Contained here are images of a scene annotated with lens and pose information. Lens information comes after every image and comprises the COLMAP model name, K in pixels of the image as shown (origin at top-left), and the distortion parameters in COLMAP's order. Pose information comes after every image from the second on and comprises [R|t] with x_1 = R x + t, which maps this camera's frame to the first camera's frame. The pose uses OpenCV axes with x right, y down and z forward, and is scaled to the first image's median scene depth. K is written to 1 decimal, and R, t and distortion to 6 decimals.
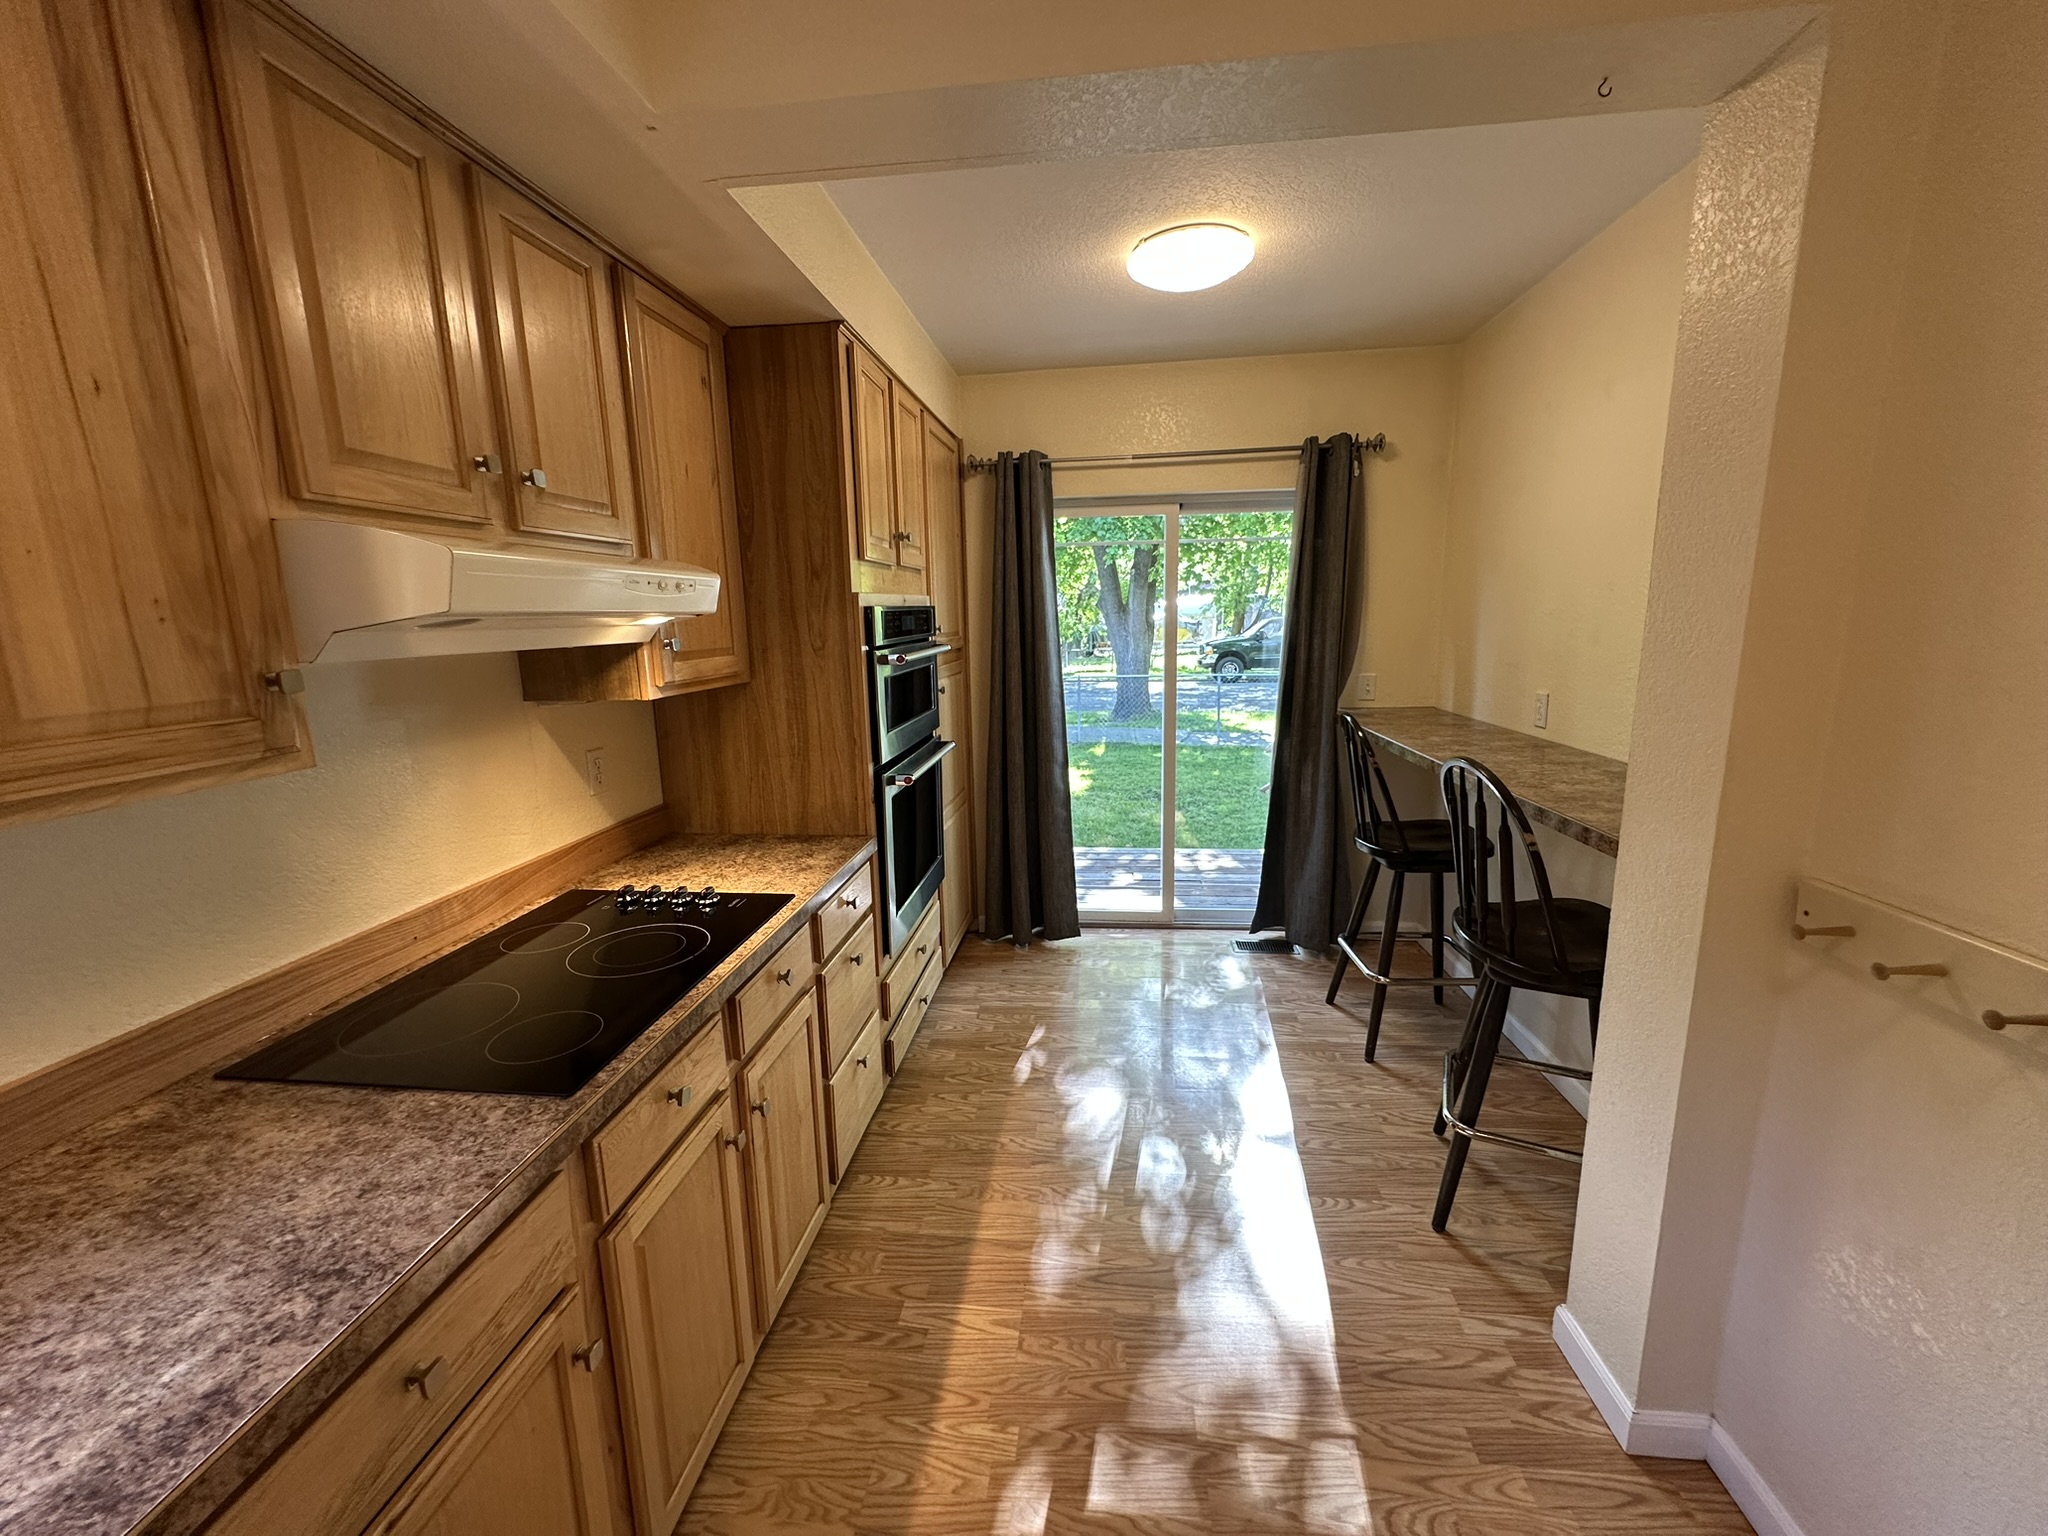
lens RADIAL K [[817.0, 0, 1032.3], [0, 817.0, 766.1], [0, 0, 1]] dist [-0.002730, 0.000406]
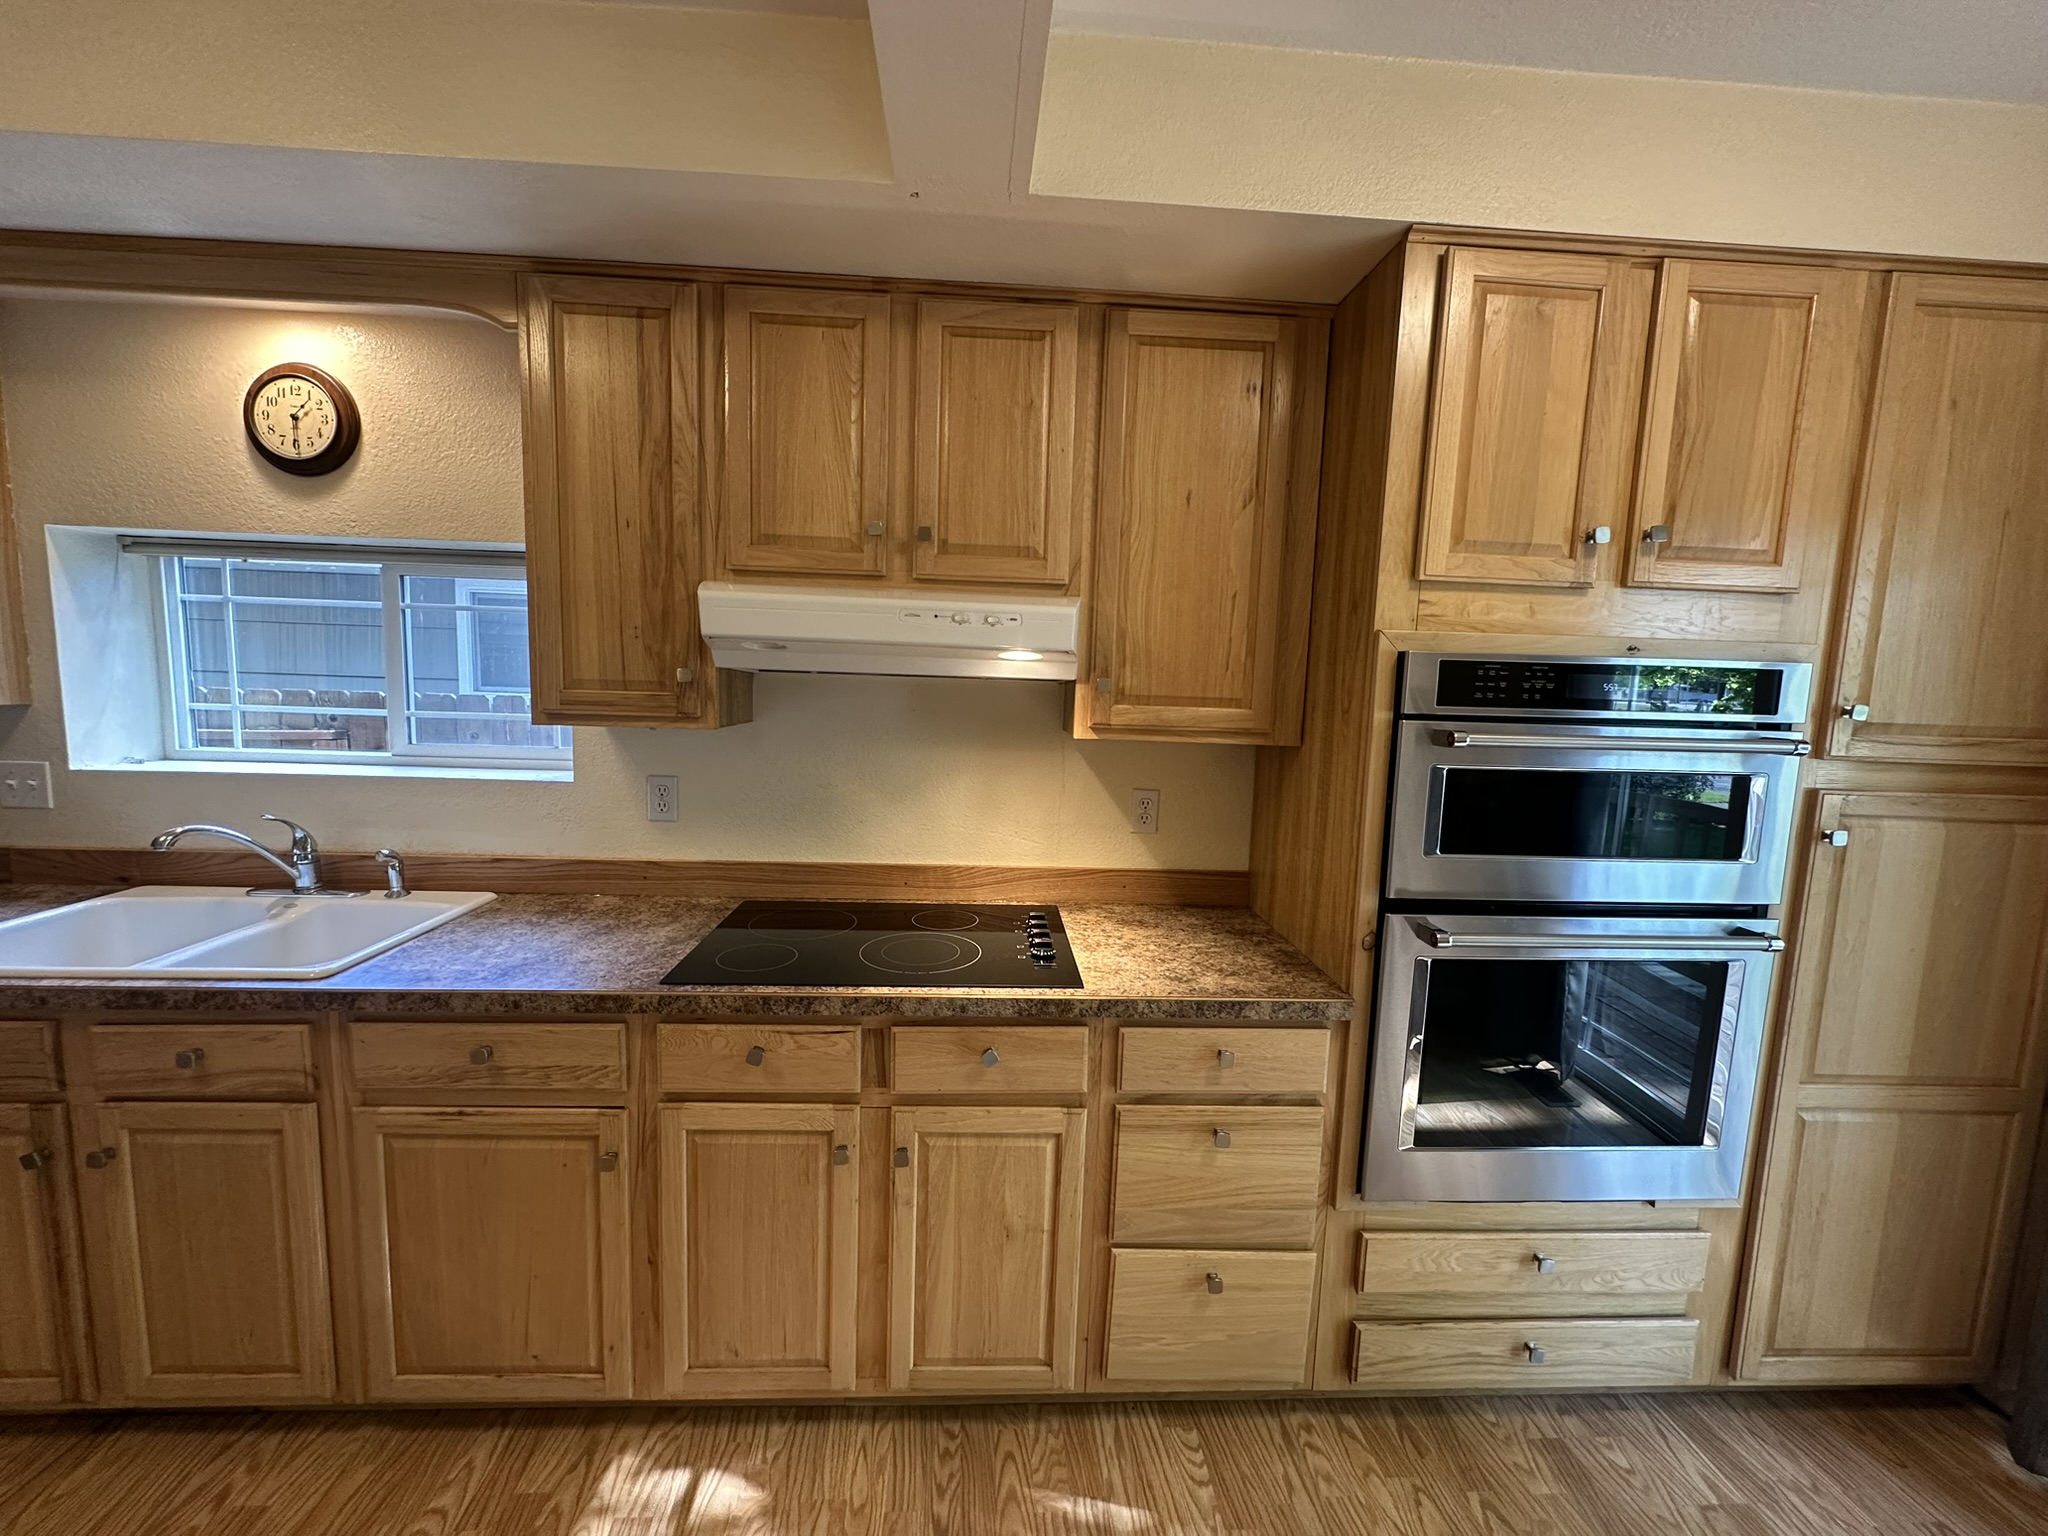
lens RADIAL K [[817.0, 0, 1025.8], [0, 817.0, 765.7], [0, 0, 1]] dist [-0.002730, 0.000406]
pose [[0.155550, 0.128298, -0.979461, 0.937605], [-0.220400, 0.971043, 0.092193, -0.240208], [0.962927, 0.201533, 0.179323, 1.454875]]
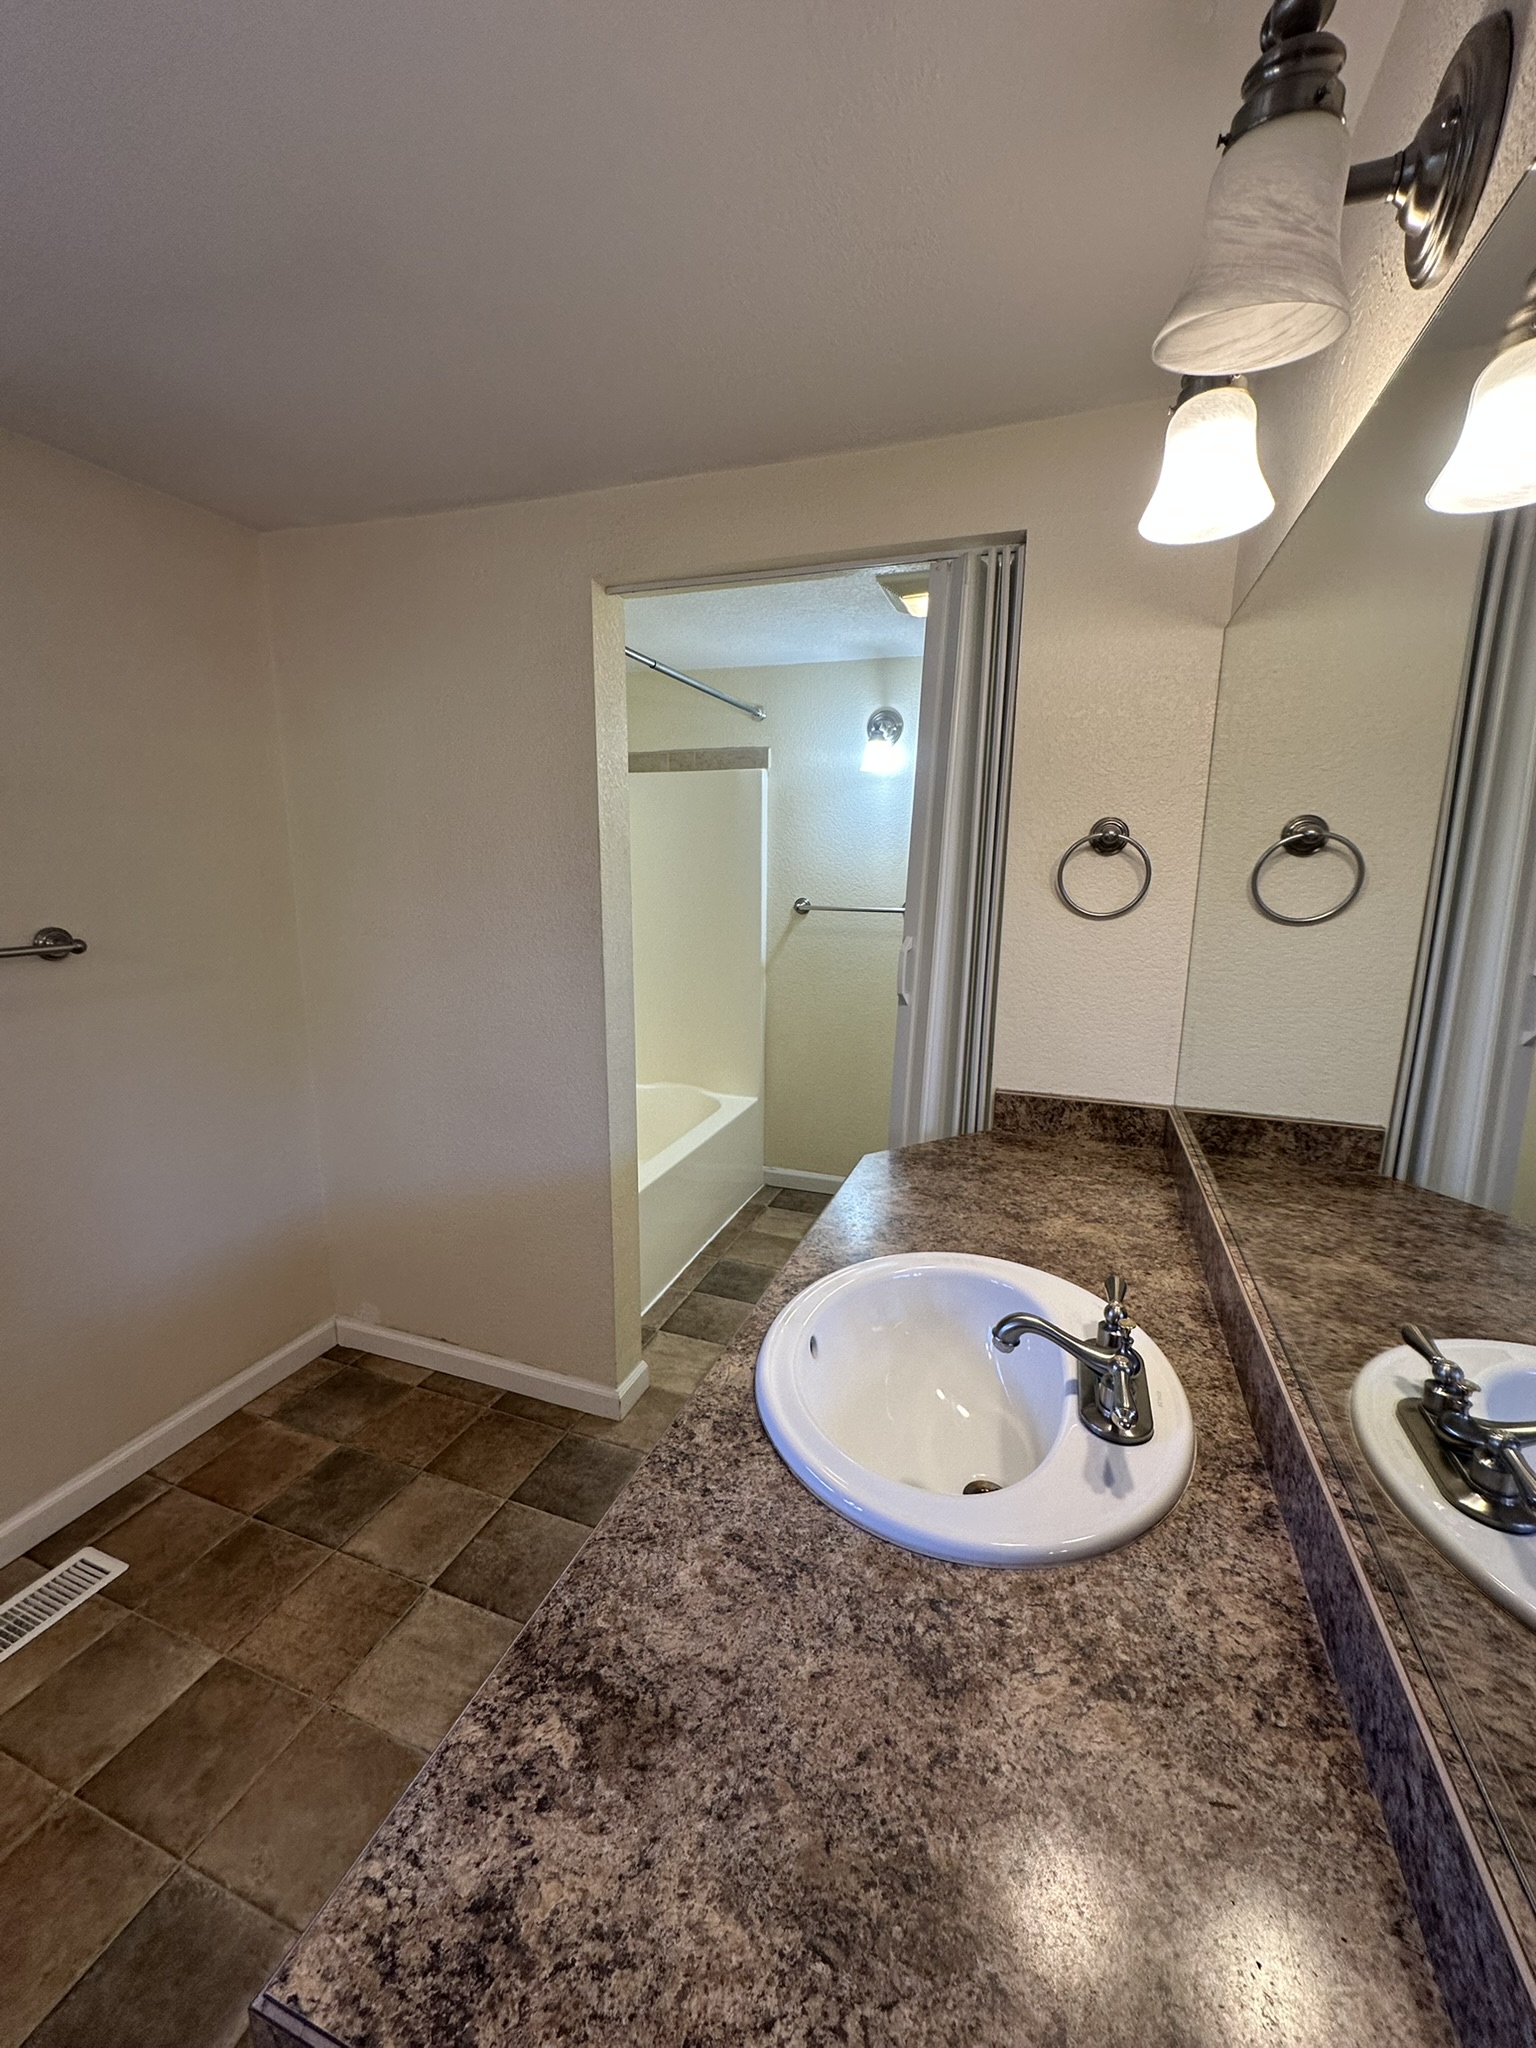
lens RADIAL K [[817.0, 0, 766.9], [0, 817.0, 1019.0], [0, 0, 1]] dist [-0.002730, 0.000406]
pose [[0.968417, 0.076299, -0.237375, -1.118049], [-0.077484, 0.996984, 0.004347, 0.286280], [0.236991, 0.014183, 0.971408, -0.852394]]
